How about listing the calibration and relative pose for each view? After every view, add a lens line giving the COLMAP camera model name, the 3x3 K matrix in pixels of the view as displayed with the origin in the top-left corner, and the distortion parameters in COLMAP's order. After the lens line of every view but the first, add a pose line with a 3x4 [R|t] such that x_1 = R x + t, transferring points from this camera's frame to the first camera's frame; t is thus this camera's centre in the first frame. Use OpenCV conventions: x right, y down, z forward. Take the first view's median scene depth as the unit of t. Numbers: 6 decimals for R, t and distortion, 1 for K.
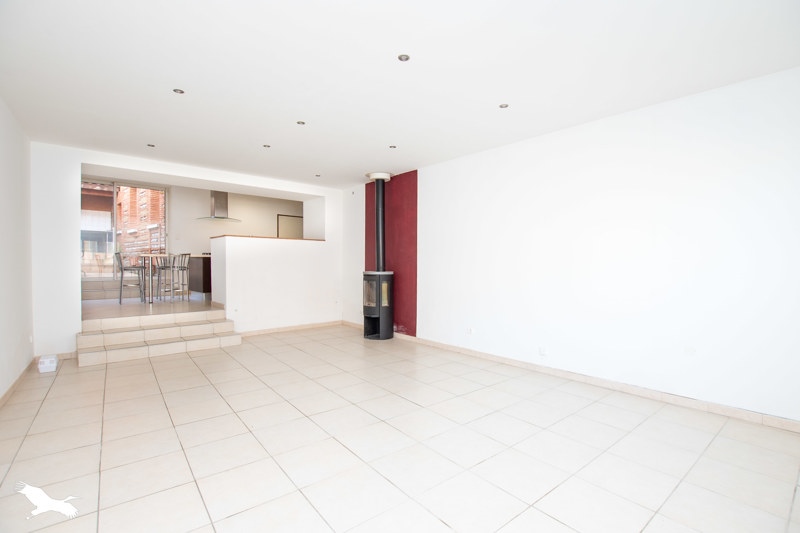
lens RADIAL K [[361.4, 0, 397.7], [0, 361.4, 259.3], [0, 0, 1]] dist [-0.028005, 0.000595]
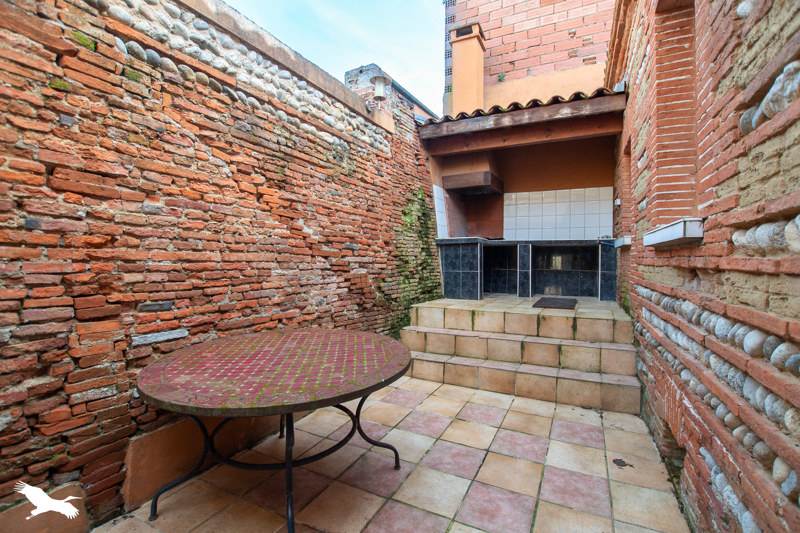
lens RADIAL K [[361.4, 0, 397.7], [0, 361.4, 259.3], [0, 0, 1]] dist [-0.028005, 0.000595]
pose [[0.269094, 0.000690, -0.963114, -0.598686], [-0.006771, 0.999976, -0.001176, -0.064538], [0.963090, 0.006838, 0.269092, 0.804775]]
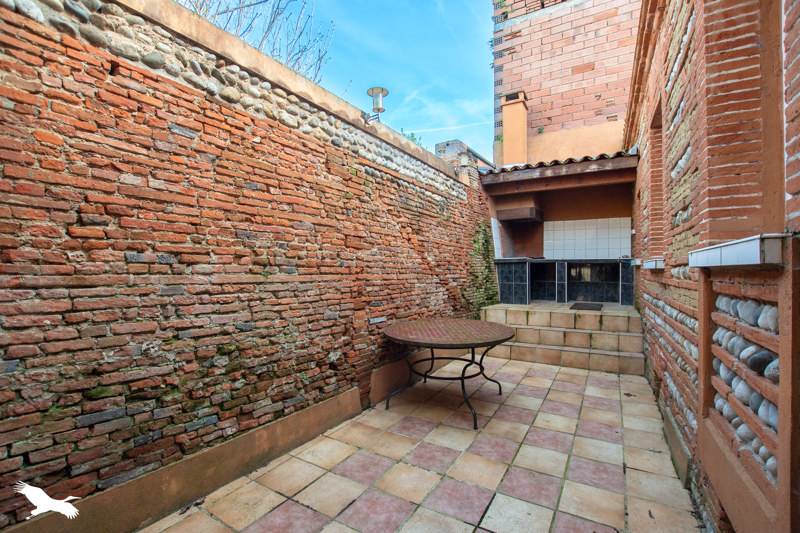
lens RADIAL K [[357.6, 0, 400.8], [0, 357.6, 269.2], [0, 0, 1]] dist [-0.029051, 0.000129]
pose [[0.213984, -0.001827, -0.976835, -0.477360], [-0.001492, 0.999996, -0.002198, -0.071955], [0.976836, 0.001928, 0.213981, 0.696843]]
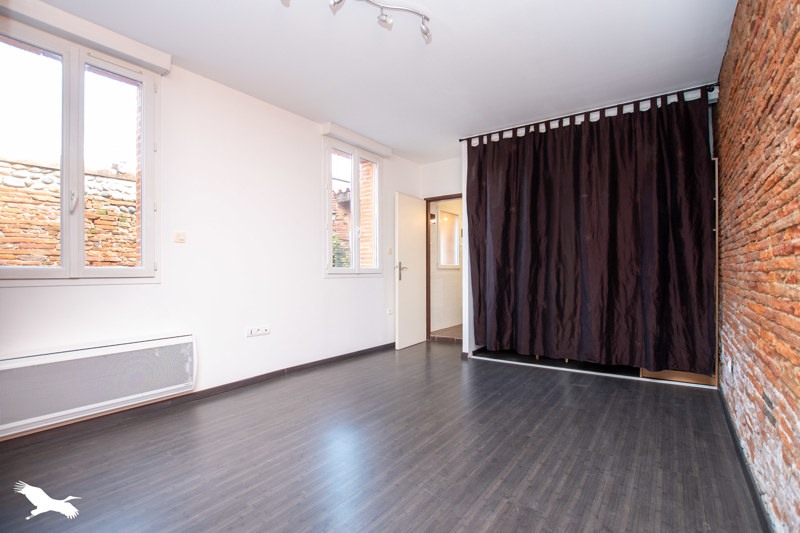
lens RADIAL K [[370.4, 0, 397.6], [0, 370.4, 271.5], [0, 0, 1]] dist [-0.002048, -0.000104]
pose [[0.089238, -0.007072, -0.995985, -0.349864], [0.010849, 0.999922, -0.006128, -0.082798], [0.995951, -0.010259, 0.089307, 0.996947]]
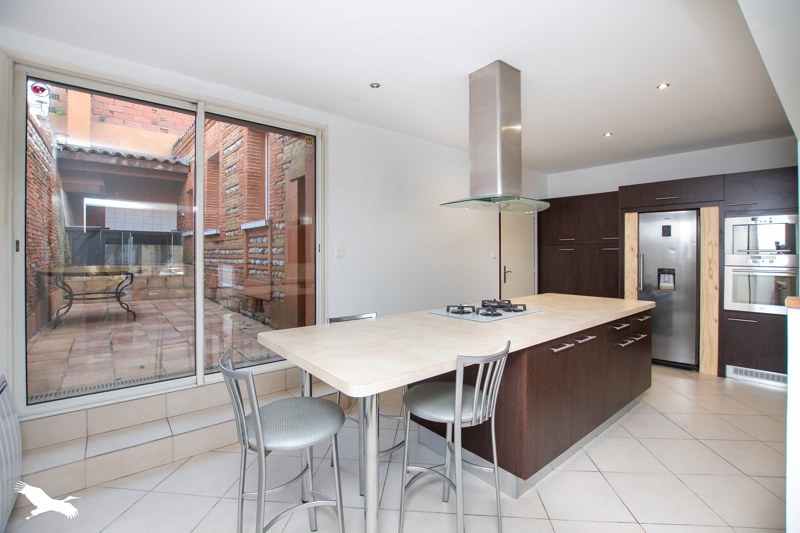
lens RADIAL K [[361.4, 0, 397.7], [0, 361.4, 259.3], [0, 0, 1]] dist [-0.028005, 0.000595]
pose [[0.992865, 0.002831, -0.119211, -0.341368], [-0.001308, 0.999917, 0.012851, -0.040104], [0.119238, -0.012603, 0.992786, 0.408797]]
